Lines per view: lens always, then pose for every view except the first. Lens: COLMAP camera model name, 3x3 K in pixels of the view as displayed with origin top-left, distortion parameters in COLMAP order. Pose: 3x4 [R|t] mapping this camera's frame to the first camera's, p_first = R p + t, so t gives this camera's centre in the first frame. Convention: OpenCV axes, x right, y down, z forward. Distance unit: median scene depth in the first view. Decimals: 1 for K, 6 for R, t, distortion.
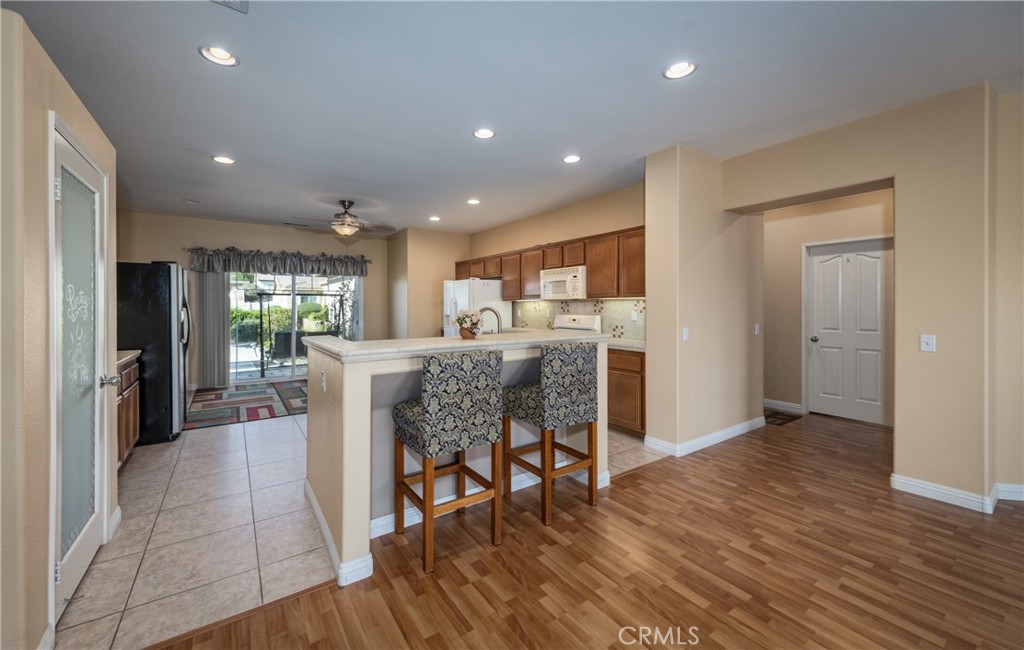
lens RADIAL K [[398.9, 0, 511.1], [0, 398.9, 308.0], [0, 0, 1]] dist [0.000260, -0.000023]
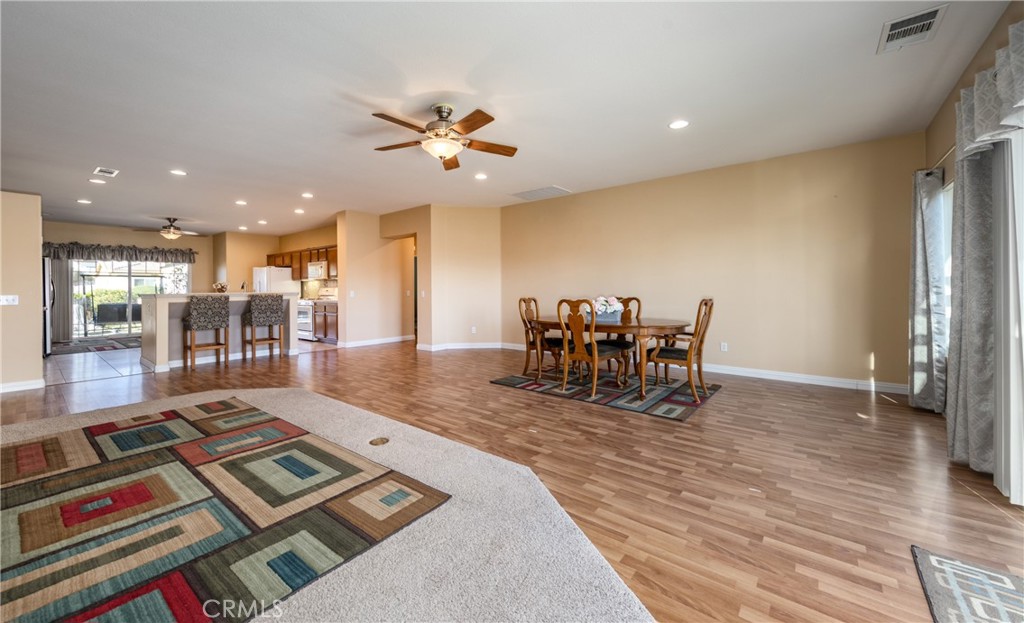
lens RADIAL K [[382.7, 0, 514.9], [0, 382.7, 290.6], [0, 0, 1]] dist [0.009544, -0.000010]
pose [[0.957425, -0.004778, 0.288643, 0.422259], [0.005615, 0.999982, -0.002072, 0.034342], [-0.288628, 0.003605, 0.957434, -0.812511]]
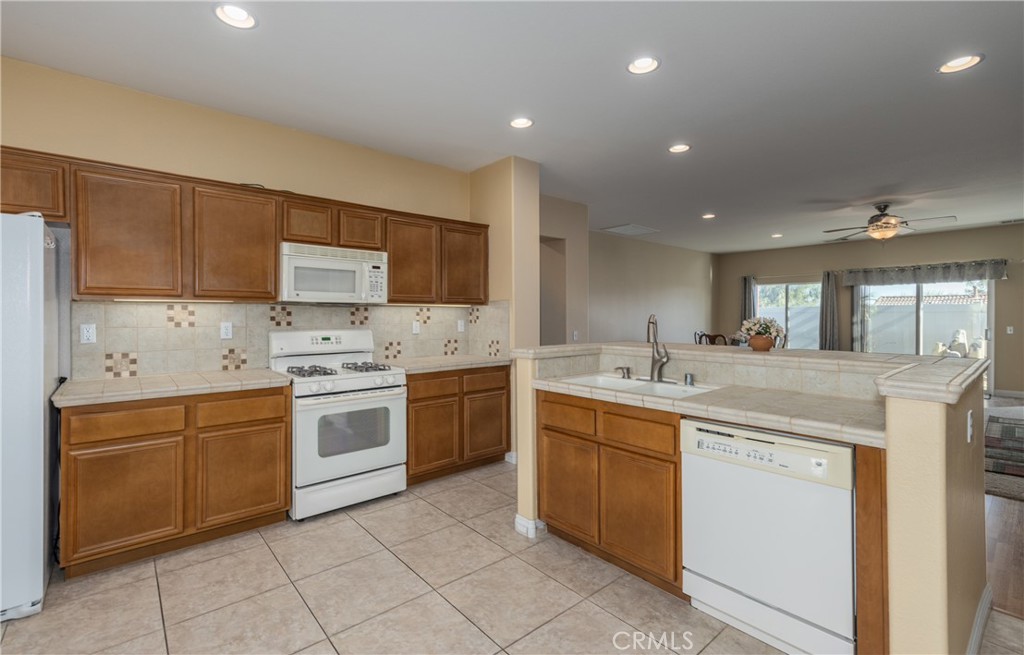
lens RADIAL K [[456.5, 0, 512.9], [0, 456.5, 314.7], [0, 0, 1]] dist [-0.000058, -0.000042]
pose [[-0.106155, 0.002957, 0.994345, -0.479290], [0.003503, 0.999990, -0.002600, -0.001985], [-0.994343, 0.003208, -0.106165, 0.725340]]
